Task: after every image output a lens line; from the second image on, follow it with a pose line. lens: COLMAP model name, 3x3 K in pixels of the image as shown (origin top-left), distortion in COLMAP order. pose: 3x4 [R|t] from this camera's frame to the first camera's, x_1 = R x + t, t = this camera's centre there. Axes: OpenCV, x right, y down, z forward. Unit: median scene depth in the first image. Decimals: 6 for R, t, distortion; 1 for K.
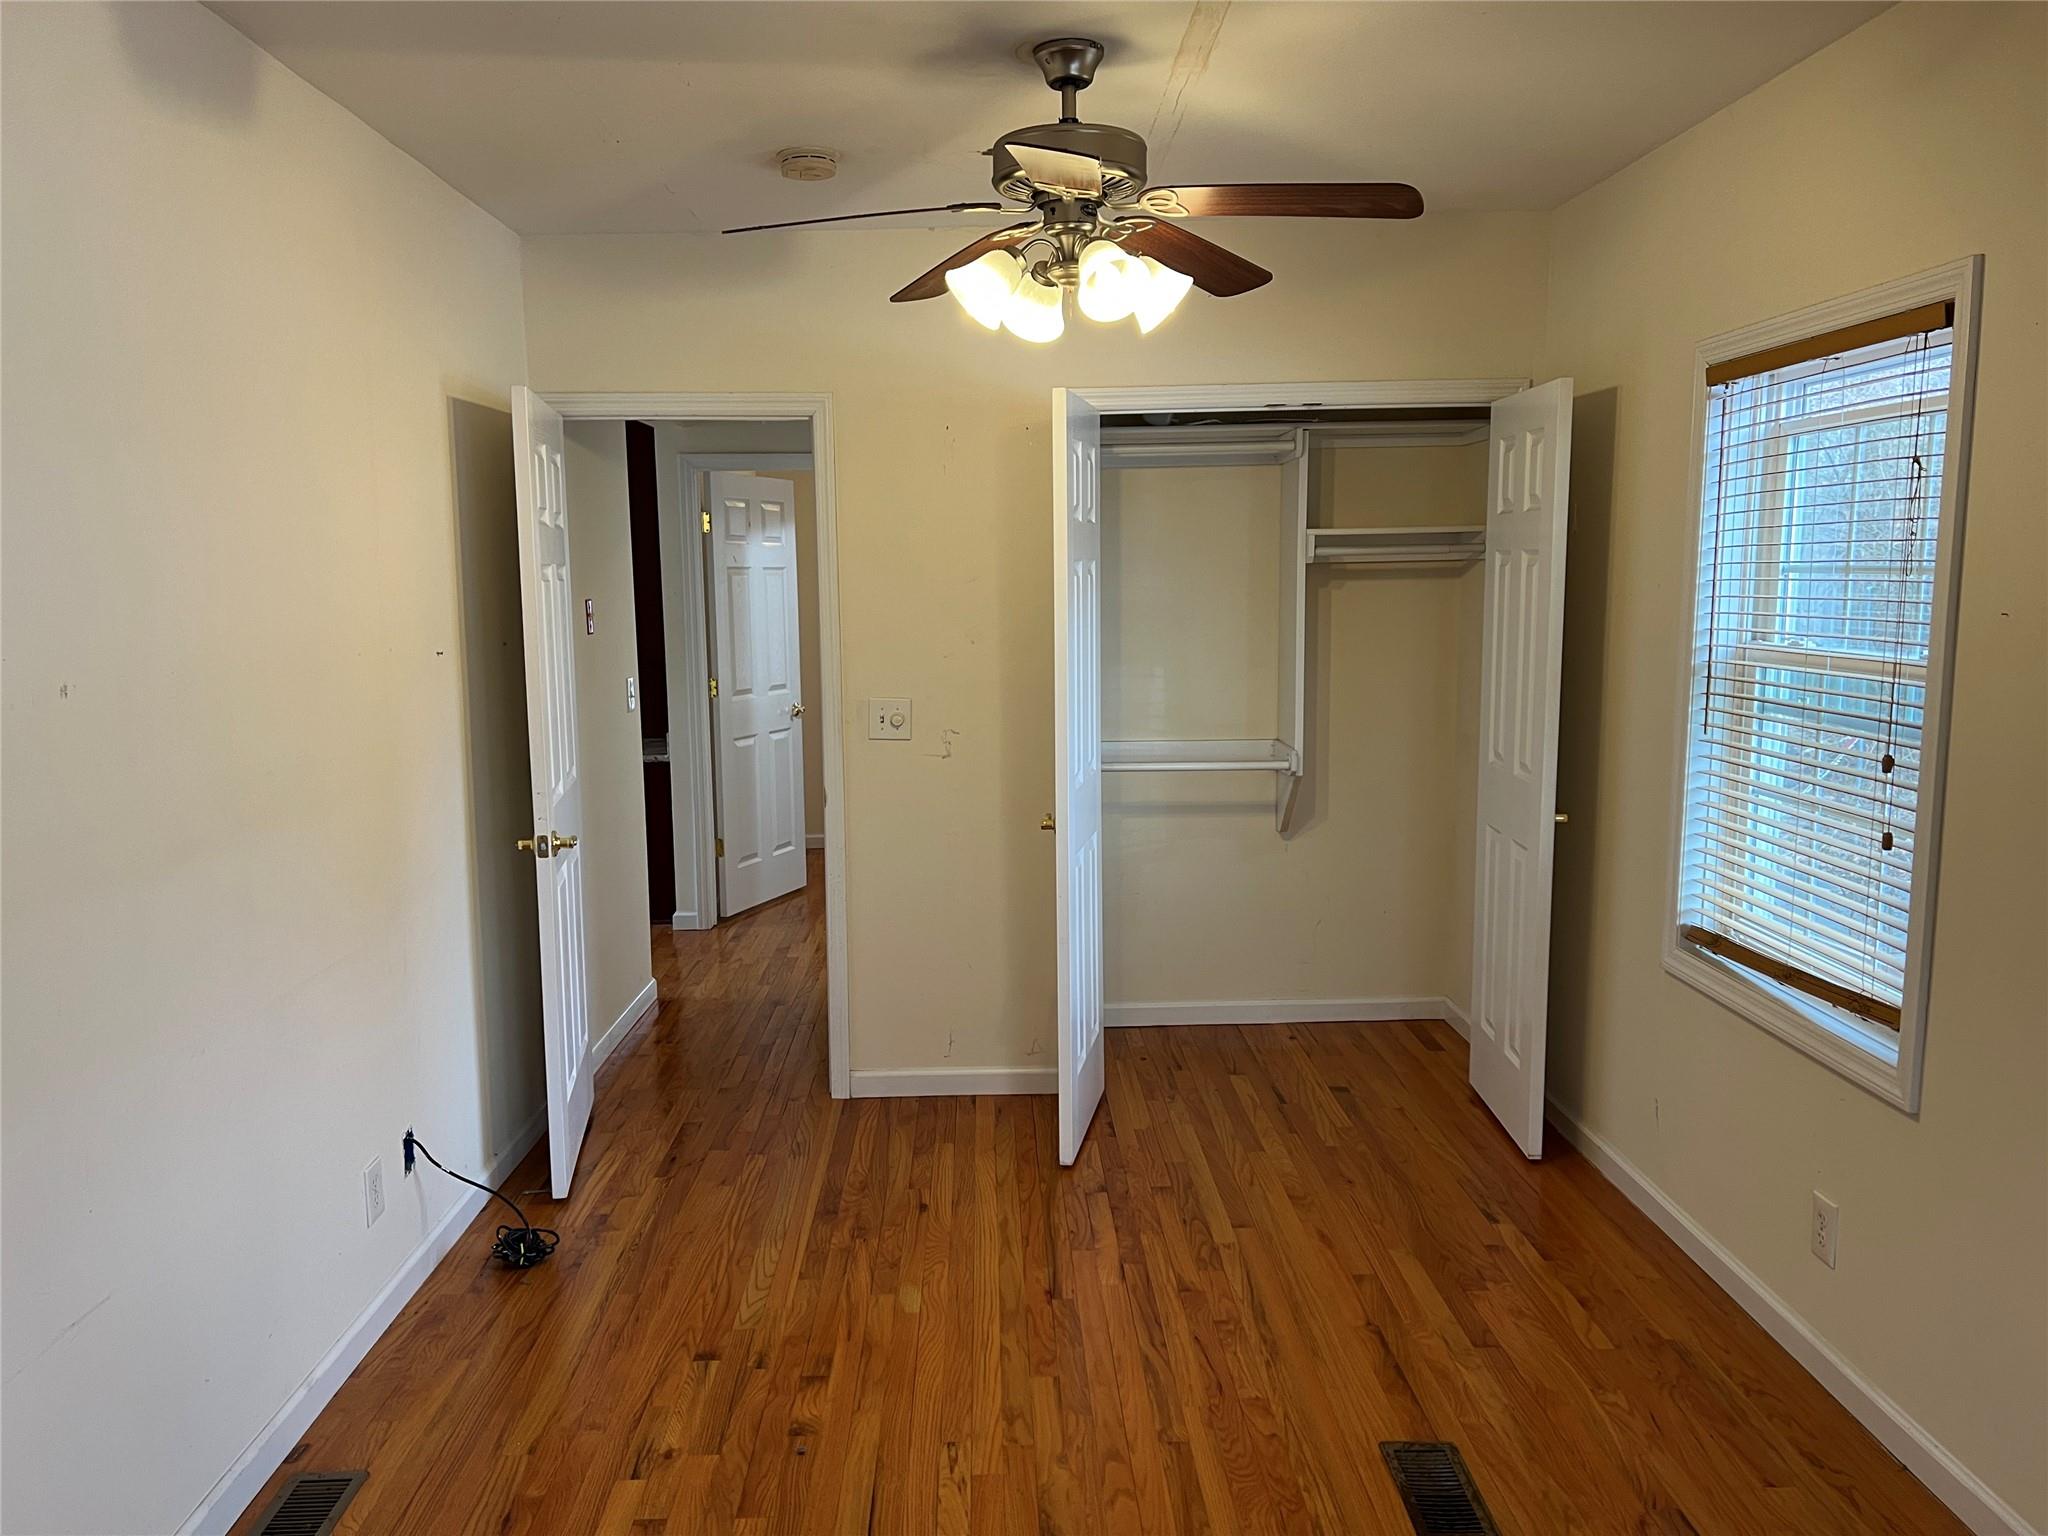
lens RADIAL K [[1536.3, 0, 1019.3], [0, 1536.3, 768.8], [0, 0, 1]] dist [0.027567, -0.004120]
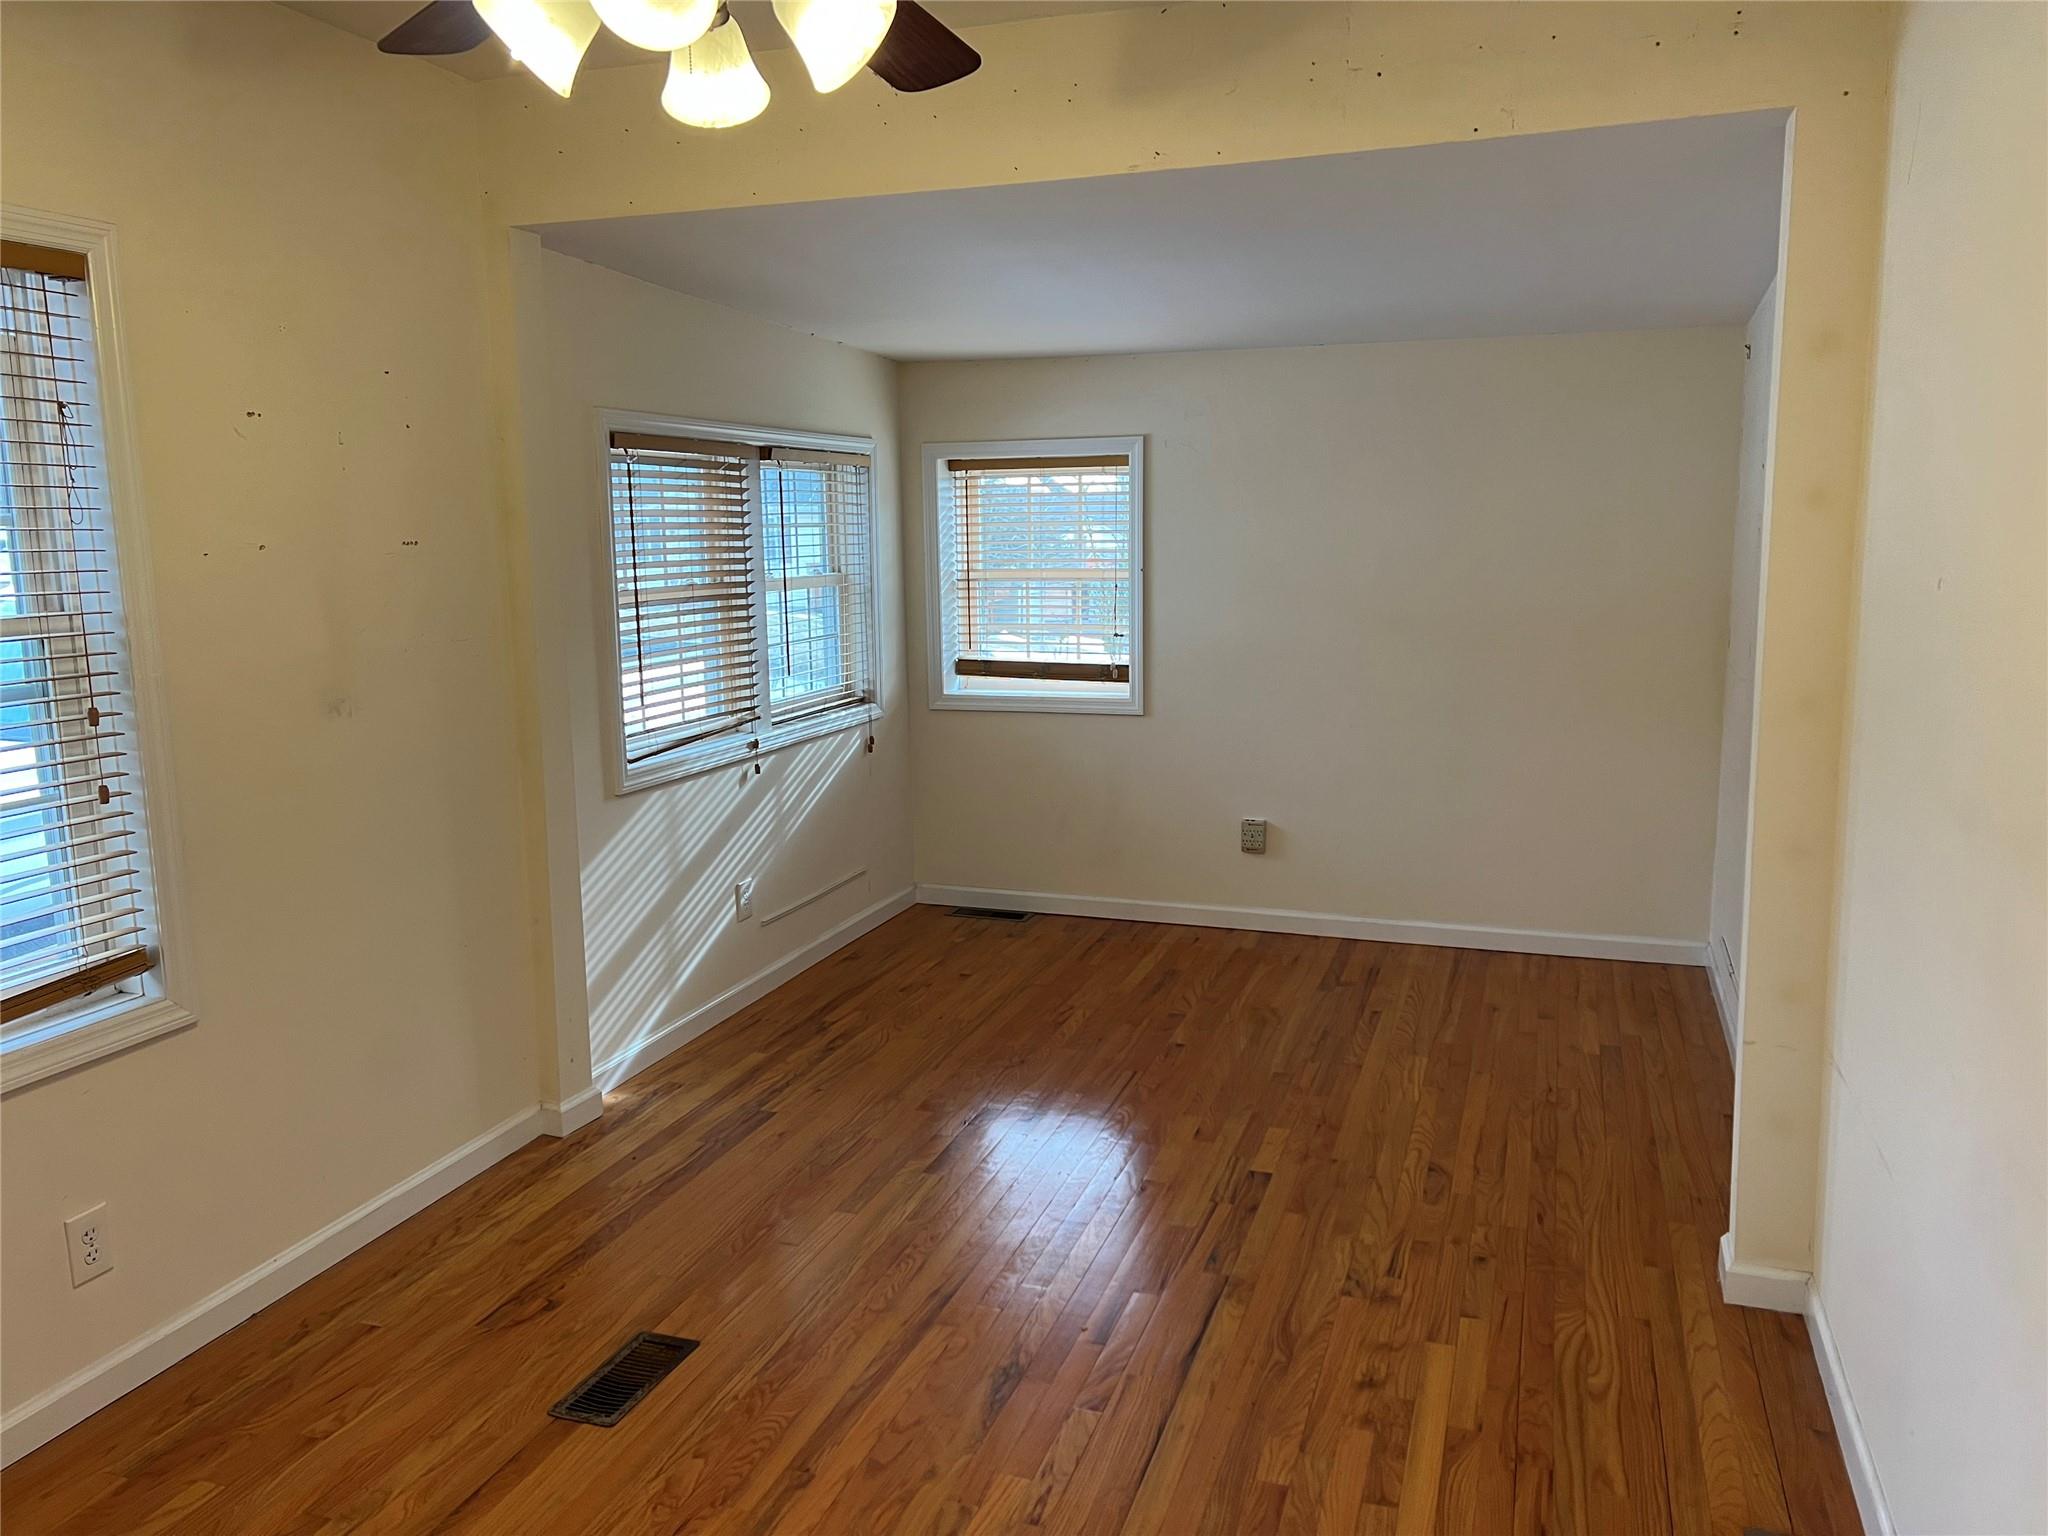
lens RADIAL K [[1536.3, 0, 1018.7], [0, 1536.3, 761.3], [0, 0, 1]] dist [0.027567, -0.004120]
pose [[-0.937261, -0.026309, 0.347634, -0.325232], [0.071234, 0.961659, 0.264834, -0.193061], [-0.341273, 0.272982, -0.899452, 1.678739]]
